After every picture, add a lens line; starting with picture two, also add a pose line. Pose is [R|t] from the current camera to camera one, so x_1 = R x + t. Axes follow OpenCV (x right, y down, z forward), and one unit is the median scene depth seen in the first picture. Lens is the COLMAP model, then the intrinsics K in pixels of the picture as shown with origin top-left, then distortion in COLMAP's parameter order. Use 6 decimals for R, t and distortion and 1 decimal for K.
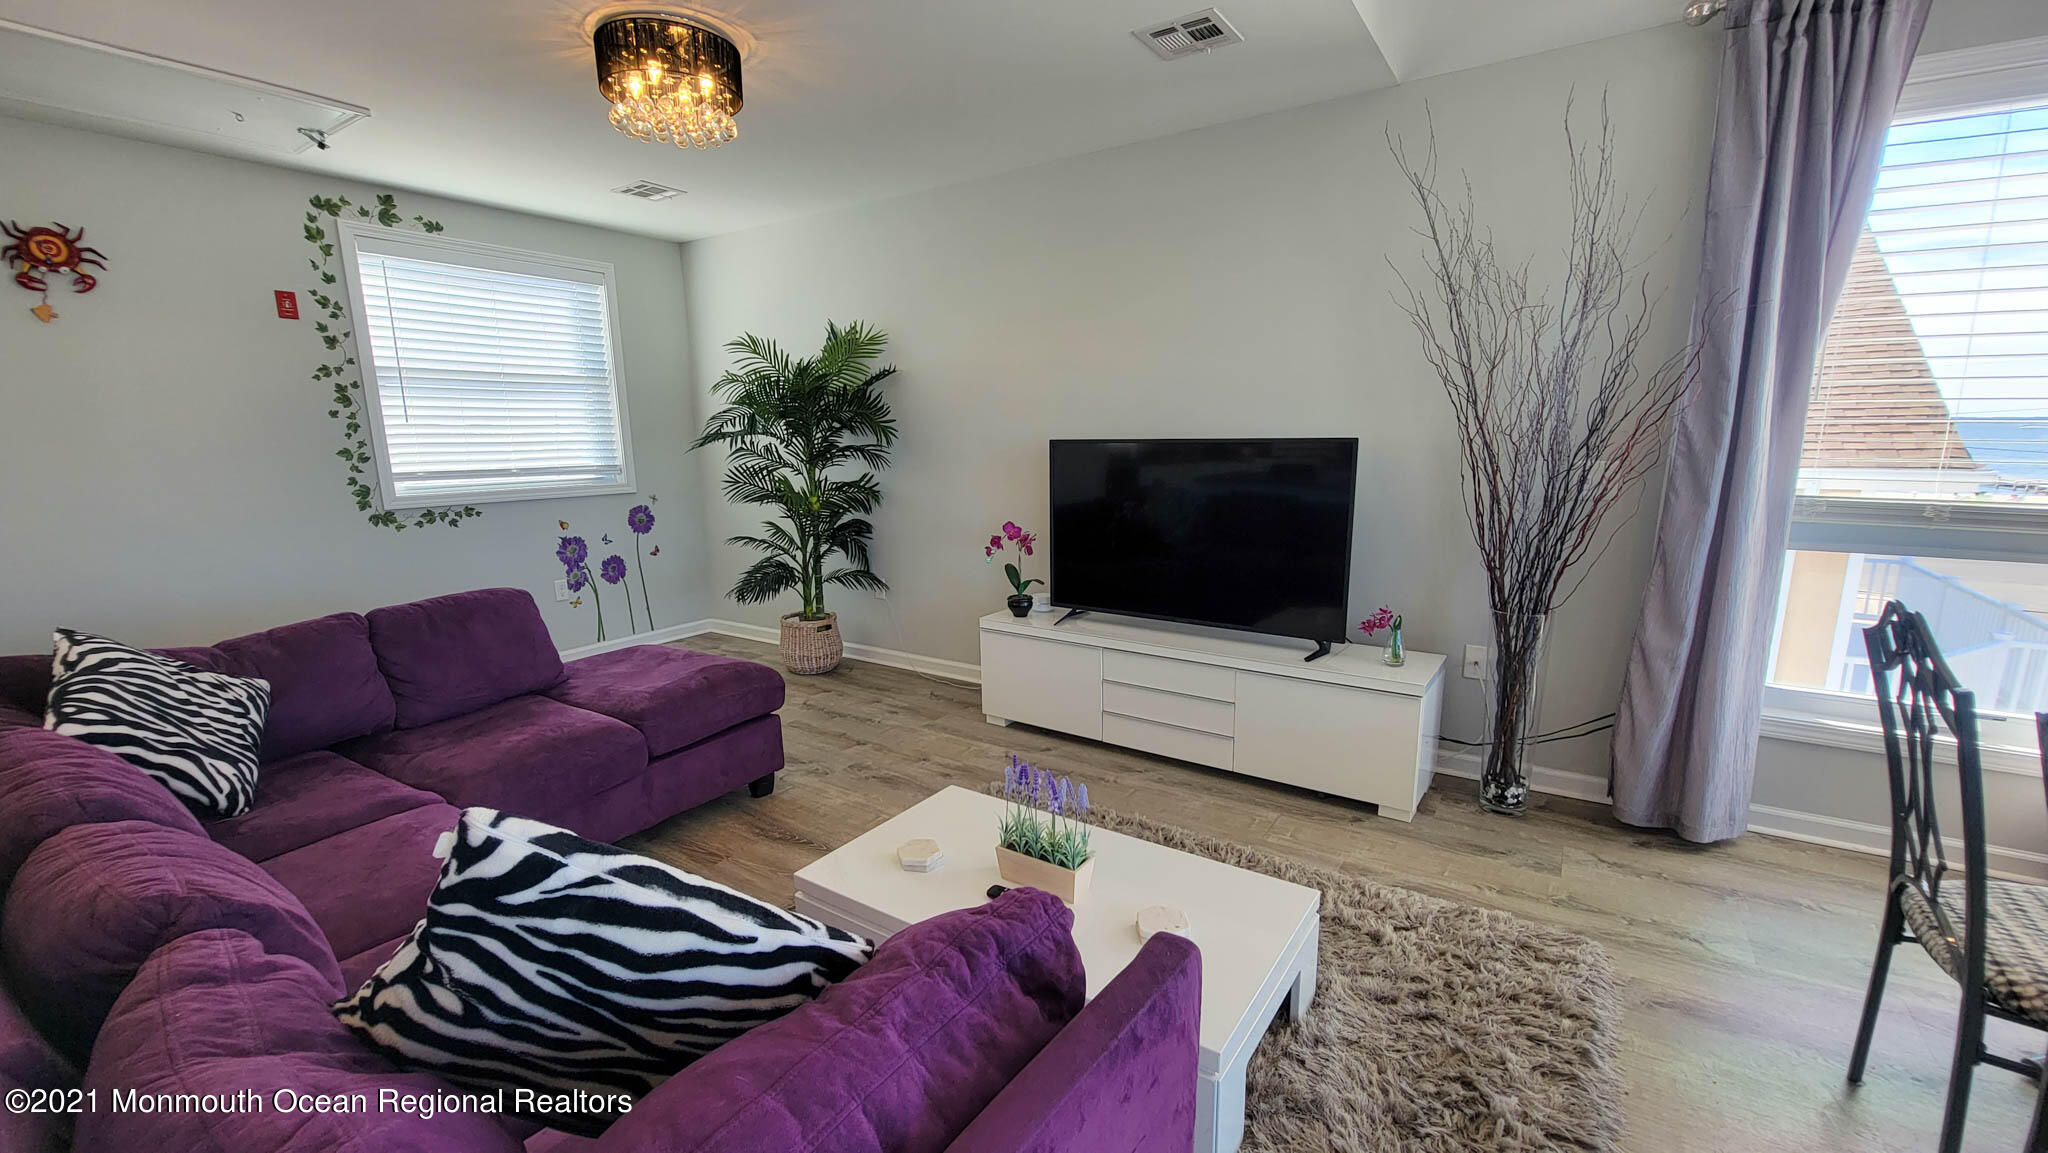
lens RADIAL K [[841.2, 0, 1021.6], [0, 841.2, 598.8], [0, 0, 1]] dist [-0.000957, -0.001698]
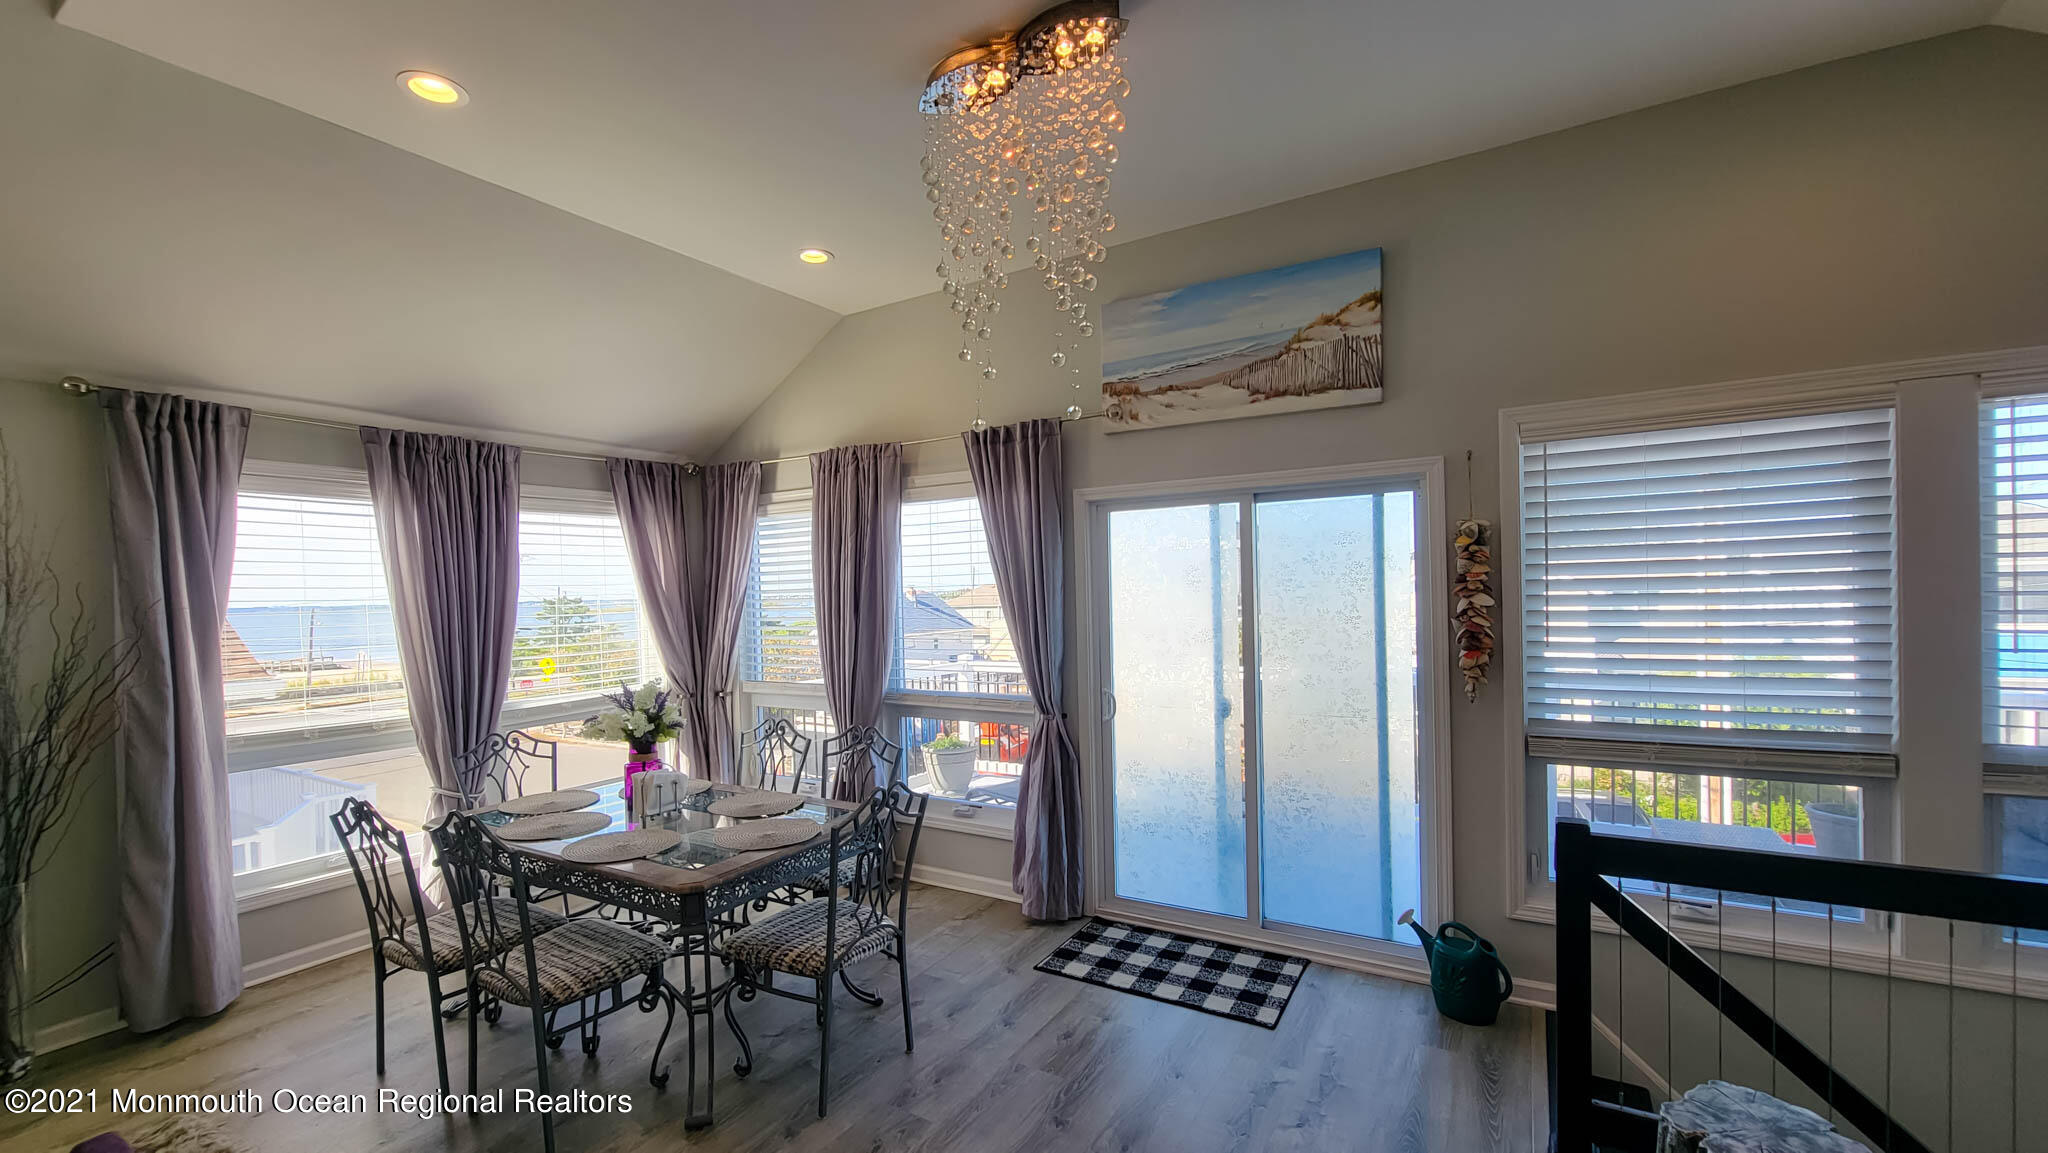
lens RADIAL K [[841.2, 0, 1007.5], [0, 841.2, 606.5], [0, 0, 1]] dist [-0.000957, -0.001698]
pose [[-0.031961, -0.008955, 0.999449, -0.566110], [0.220959, 0.975155, 0.015803, -0.075297], [-0.974759, 0.221342, -0.029188, -0.307687]]
